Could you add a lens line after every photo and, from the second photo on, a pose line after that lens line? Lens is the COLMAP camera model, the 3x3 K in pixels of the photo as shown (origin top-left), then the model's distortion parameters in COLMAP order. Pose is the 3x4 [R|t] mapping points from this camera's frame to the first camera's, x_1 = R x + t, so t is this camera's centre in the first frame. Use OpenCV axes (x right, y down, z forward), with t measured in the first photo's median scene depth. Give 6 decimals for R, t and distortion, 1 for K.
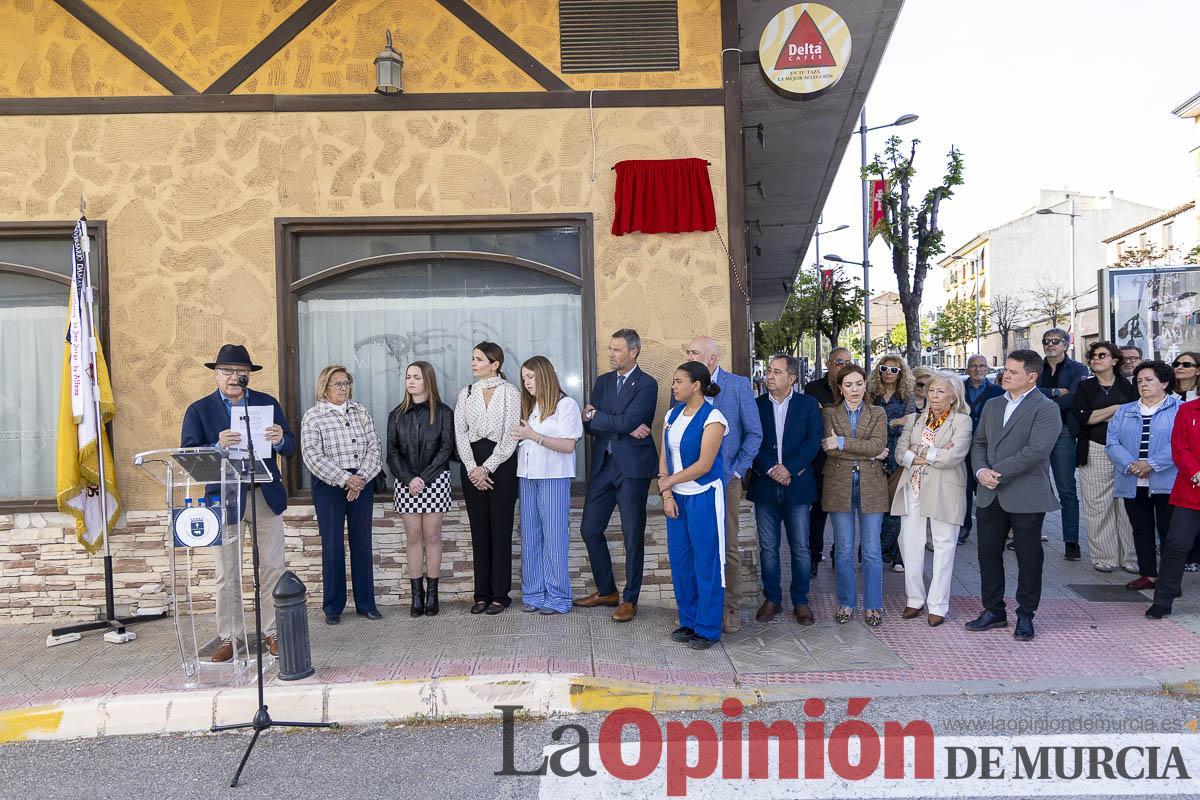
lens RADIAL K [[953.5, 0, 647.6], [0, 953.5, 392.5], [0, 0, 1]] dist [0.014995, -0.017980]
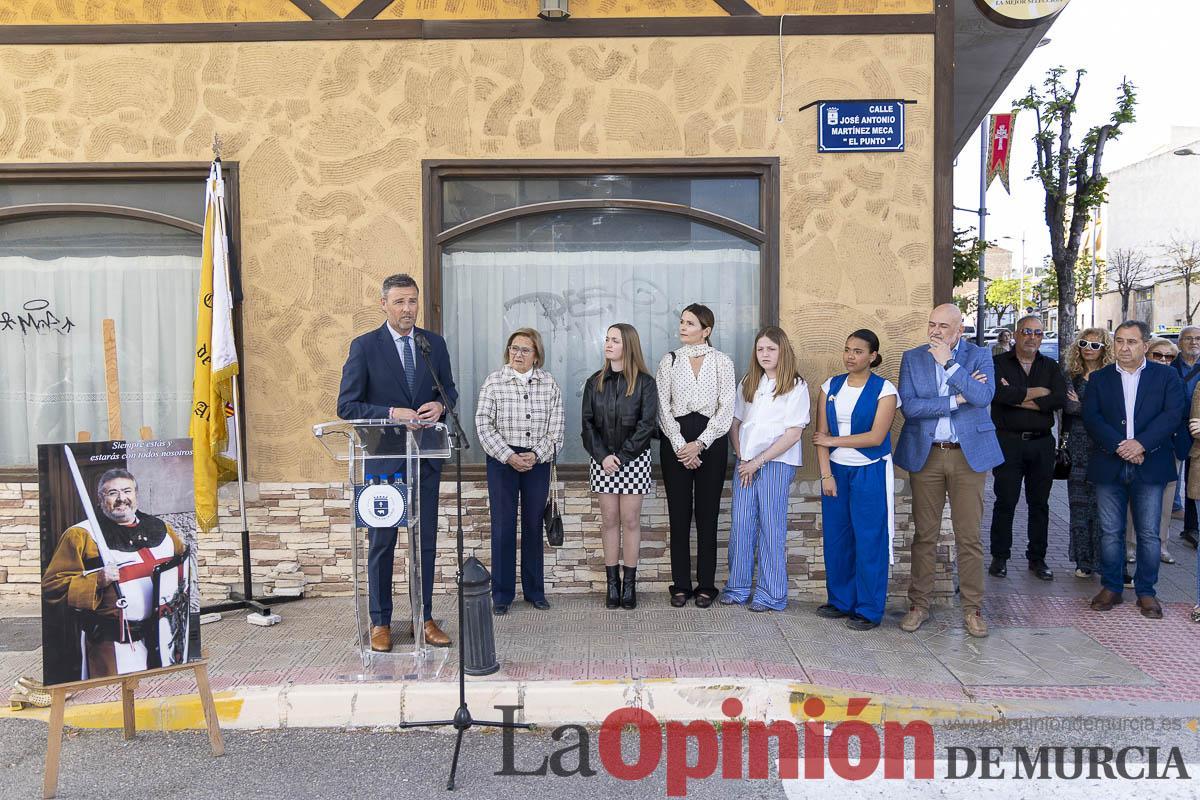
lens RADIAL K [[1076.4, 0, 597.7], [0, 1076.4, 403.1], [0, 0, 1]] dist [-0.007392, -0.007378]
pose [[0.998258, 0.022120, -0.054702, -0.165922], [-0.019338, 0.998518, 0.050872, -0.010238], [0.055746, -0.049726, 0.997206, -0.003787]]
